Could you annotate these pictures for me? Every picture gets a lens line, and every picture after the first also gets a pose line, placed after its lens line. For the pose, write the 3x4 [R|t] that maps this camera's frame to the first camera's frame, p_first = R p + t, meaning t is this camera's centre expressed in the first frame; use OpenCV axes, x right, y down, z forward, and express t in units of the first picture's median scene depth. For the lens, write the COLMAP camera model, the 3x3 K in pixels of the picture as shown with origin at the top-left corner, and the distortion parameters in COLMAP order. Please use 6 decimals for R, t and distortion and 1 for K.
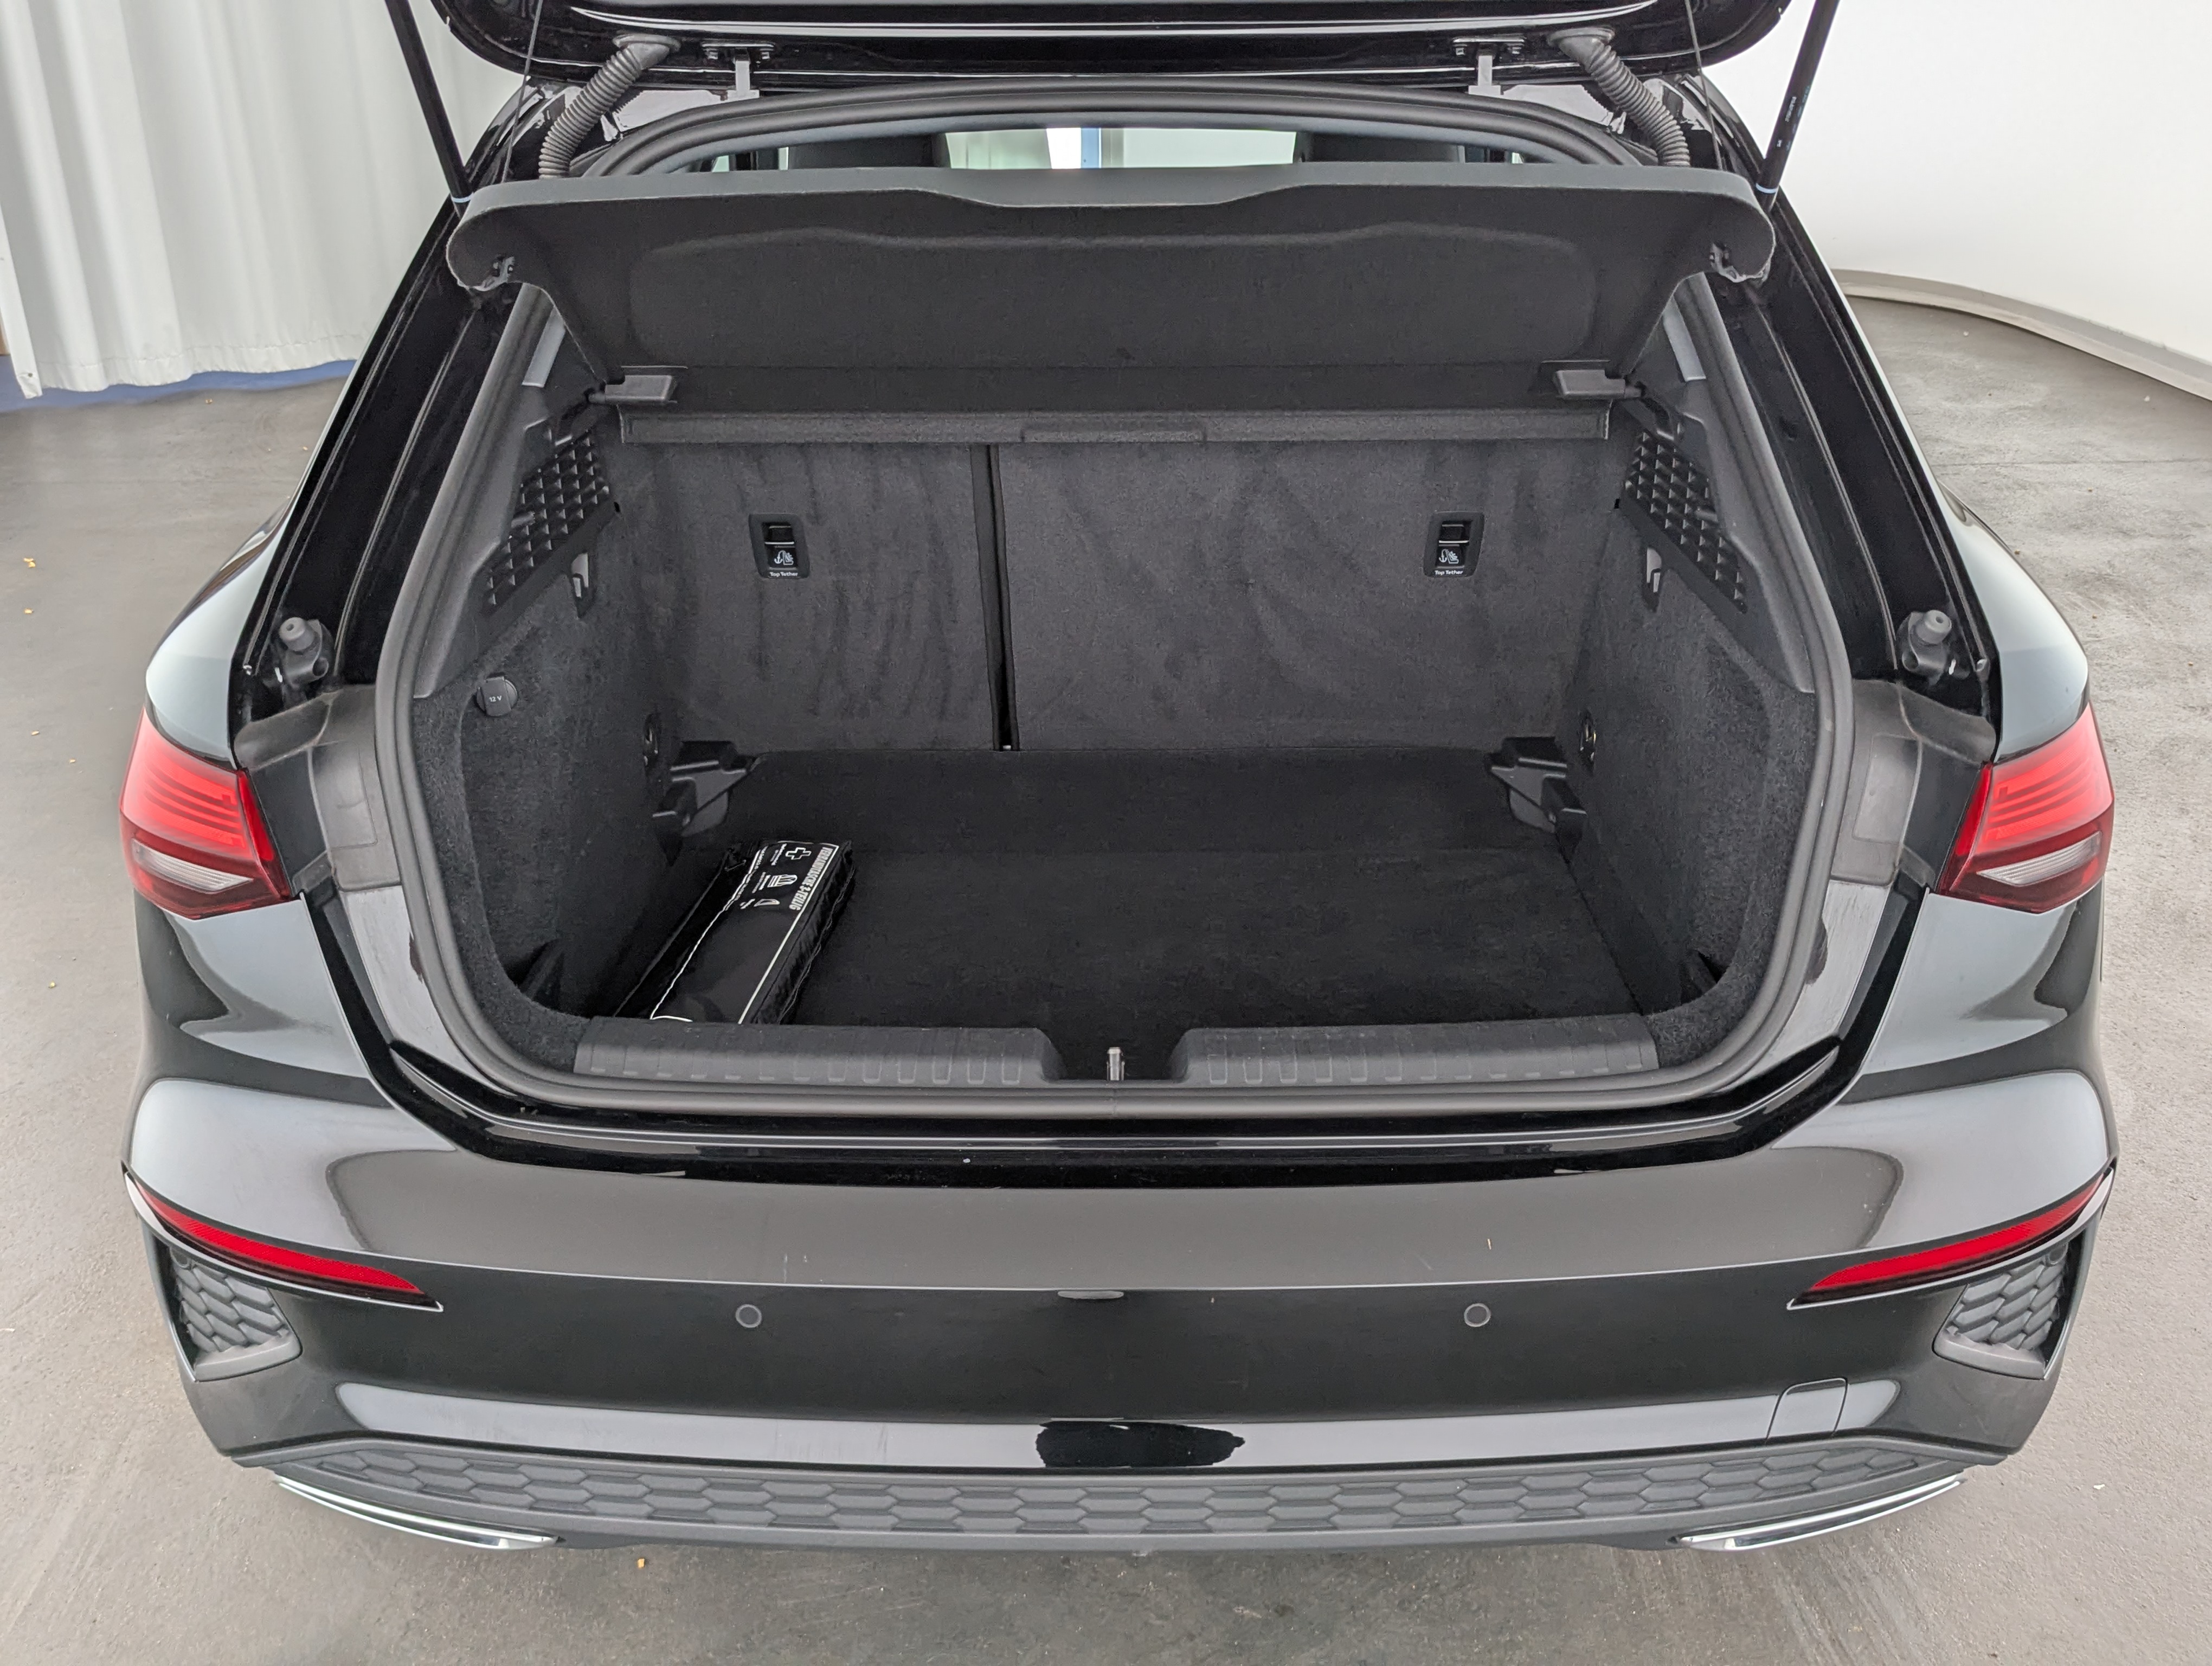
lens RADIAL K [[1999.6, 0, 1111.7], [0, 1999.6, 833.7], [0, 0, 1]] dist [0.024305, -0.004467]
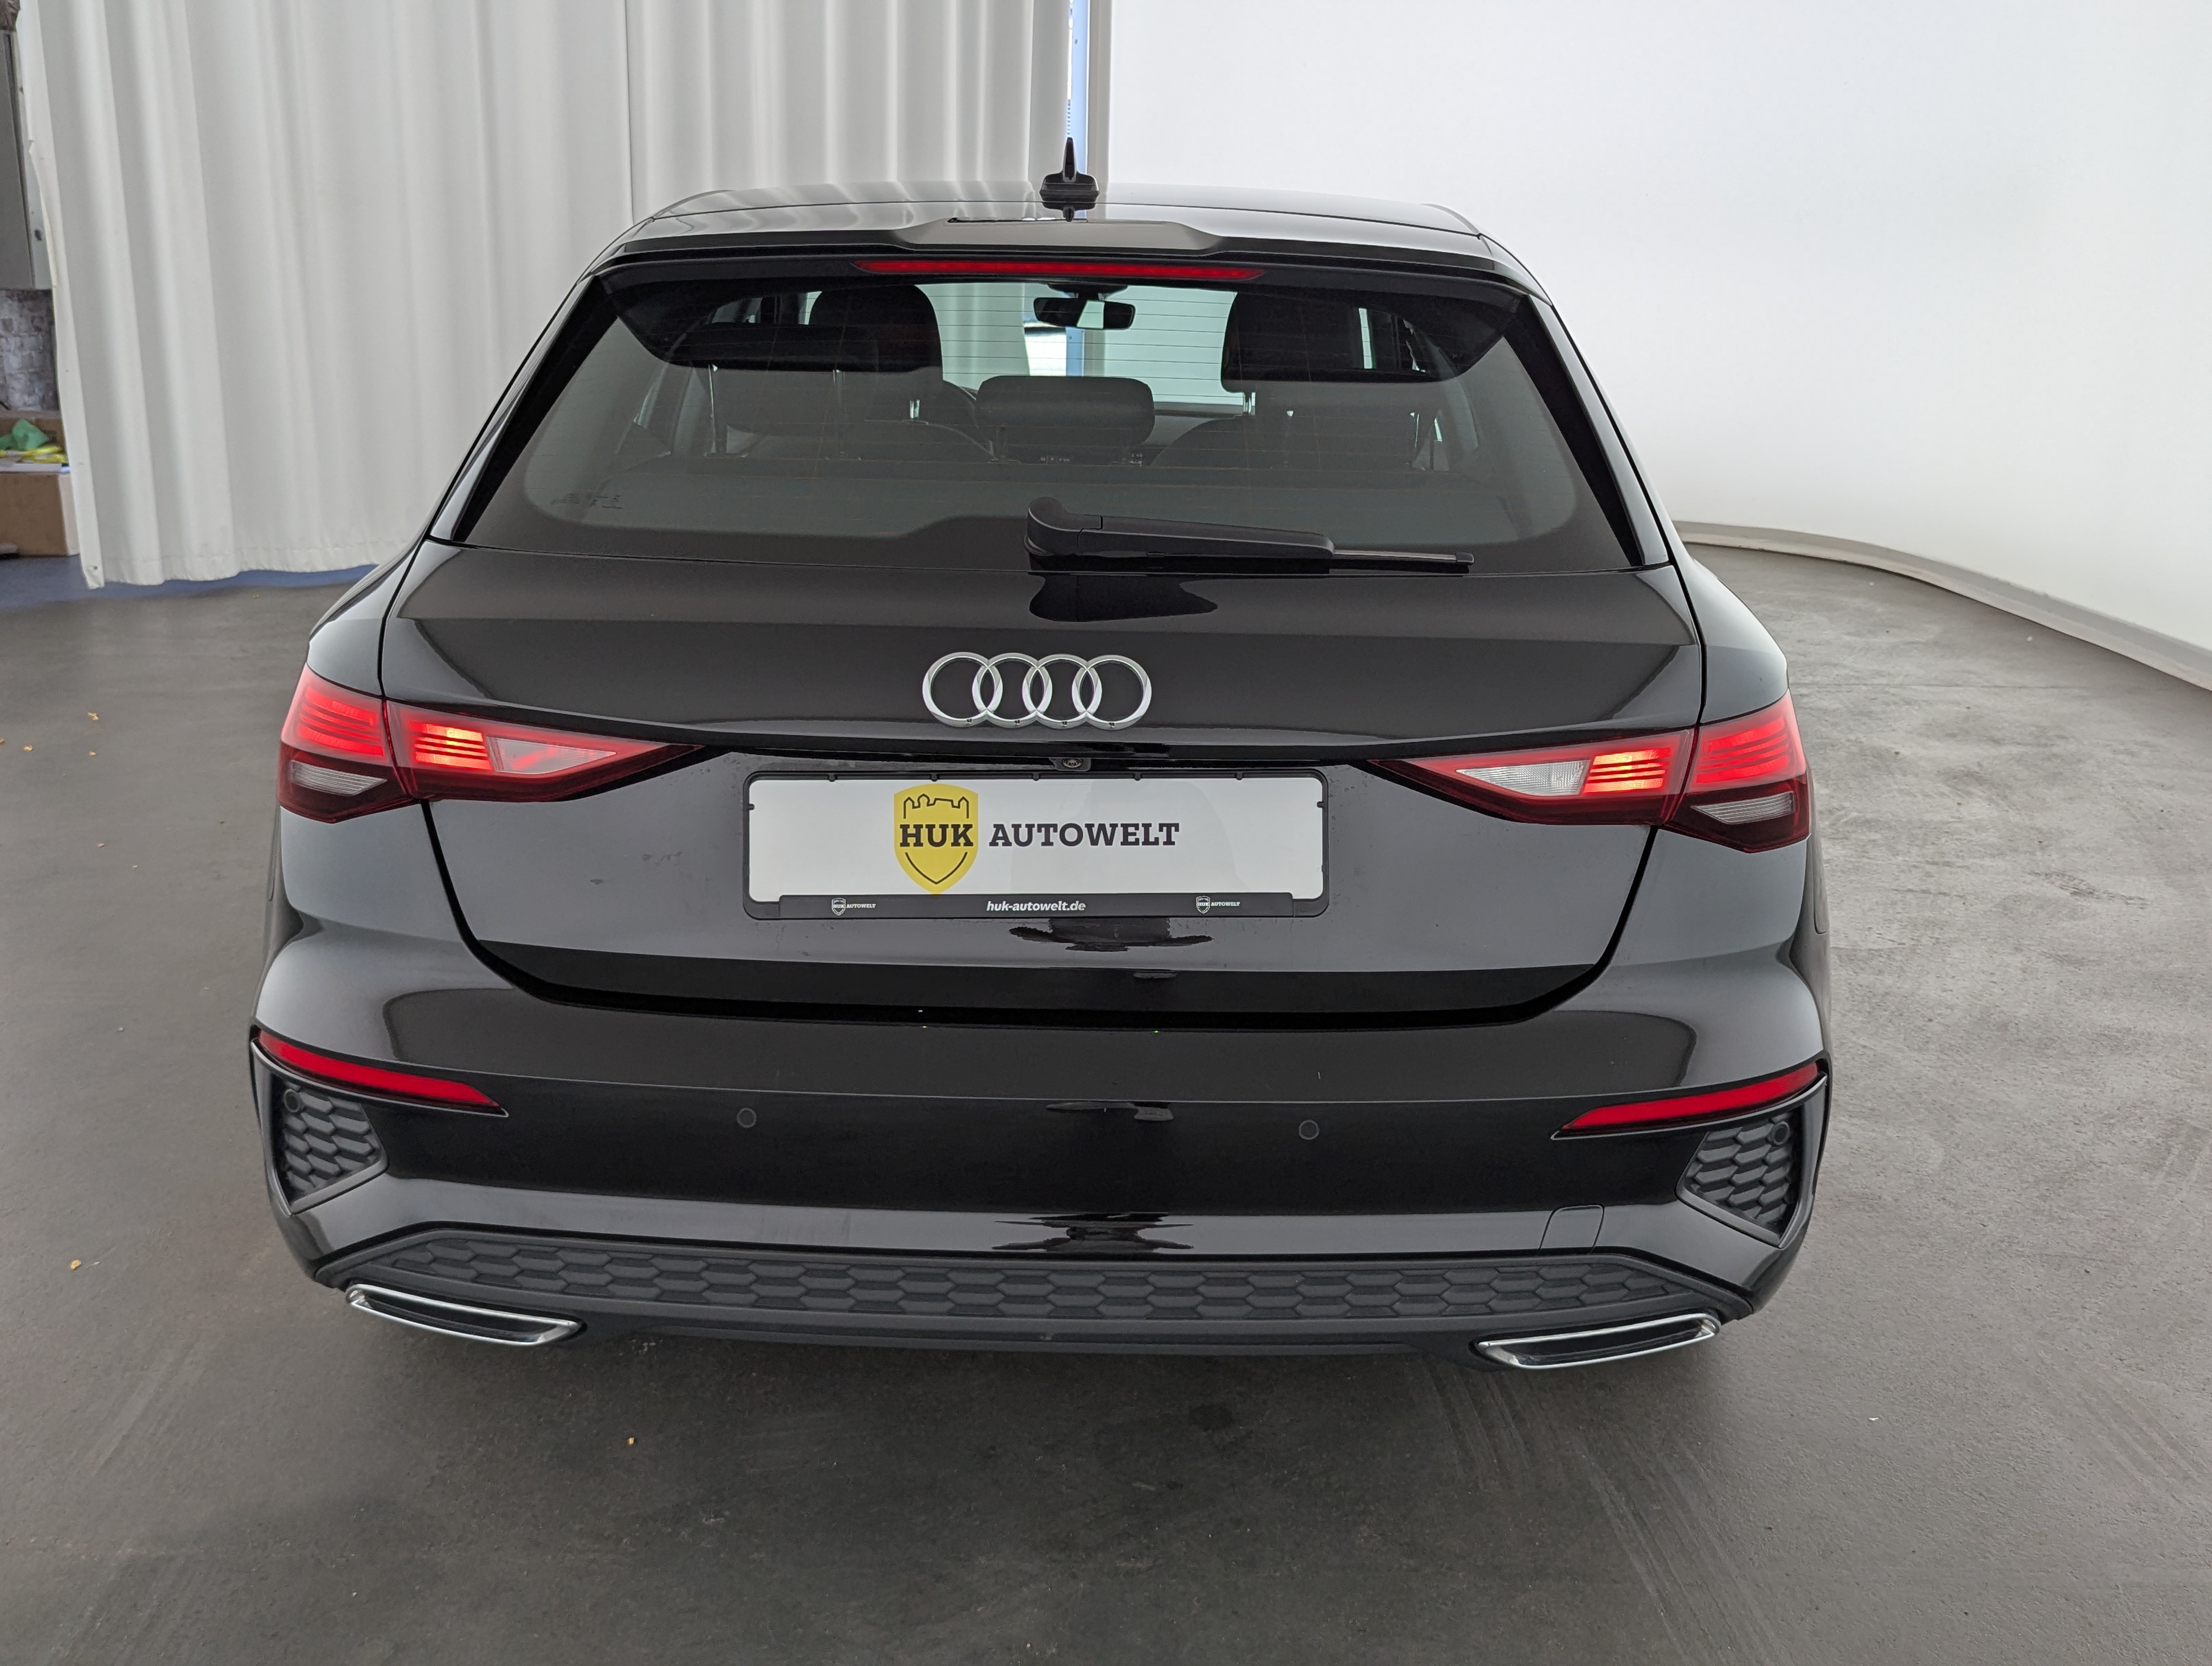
lens RADIAL K [[2090.5, 0, 1106.0], [0, 2090.5, 833.0], [0, 0, 1]] dist [0.018406, 0.004552]
pose [[0.999652, 0.026323, 0.001872, 0.031178], [-0.025718, 0.987663, -0.154467, 0.188299], [-0.005915, 0.154365, 0.987996, -0.261726]]
